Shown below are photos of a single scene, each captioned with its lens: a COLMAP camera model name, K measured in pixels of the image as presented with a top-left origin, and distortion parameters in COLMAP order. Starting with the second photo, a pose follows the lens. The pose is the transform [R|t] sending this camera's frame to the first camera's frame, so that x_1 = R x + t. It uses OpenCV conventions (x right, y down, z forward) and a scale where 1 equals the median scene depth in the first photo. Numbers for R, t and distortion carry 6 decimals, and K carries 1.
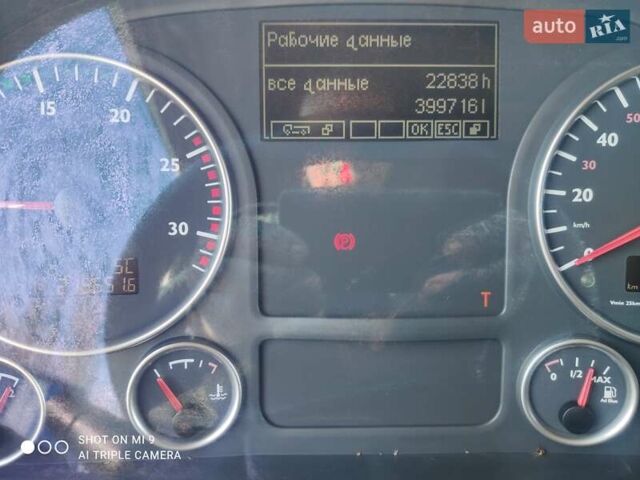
lens RADIAL K [[501.9, 0, 323.4], [0, 501.9, 244.1], [0, 0, 1]] dist [-0.012335, -0.043953]
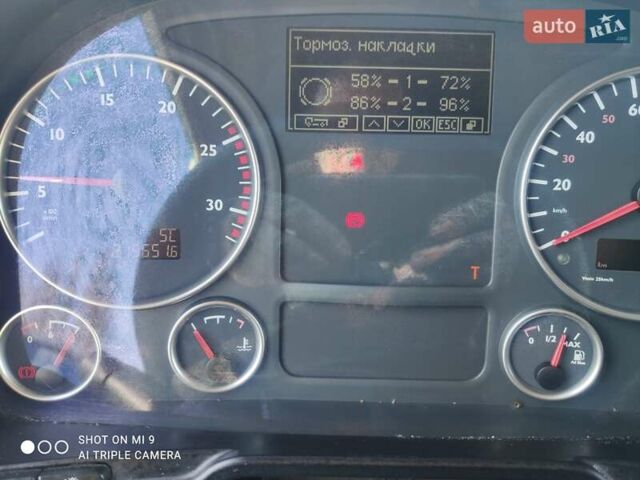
lens RADIAL K [[501.9, 0, 323.4], [0, 501.9, 244.1], [0, 0, 1]] dist [-0.012335, -0.043953]
pose [[0.999390, 0.027321, -0.021748, -0.004837], [-0.026589, 0.999093, 0.033269, 0.015421], [0.022637, -0.032670, 0.999210, -0.175509]]
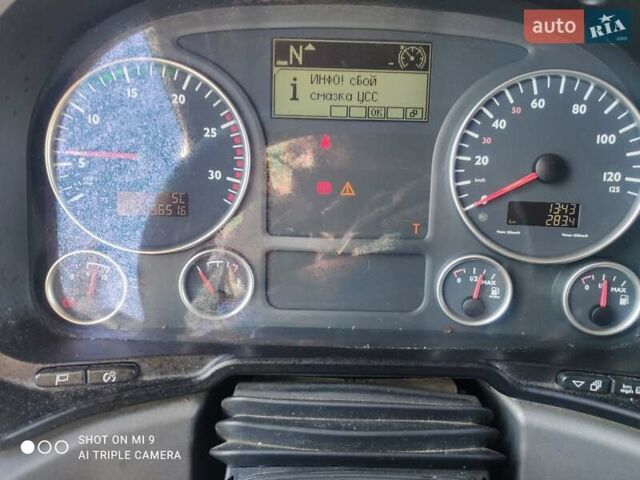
lens RADIAL K [[492.9, 0, 320.0], [0, 492.9, 240.0], [0, 0, 1]] dist [-0.010656, -0.042378]
pose [[0.999574, 0.029186, 0.000882, 0.035067], [-0.029196, 0.998597, 0.044166, 0.091357], [0.000409, -0.044173, 0.999024, -0.504324]]
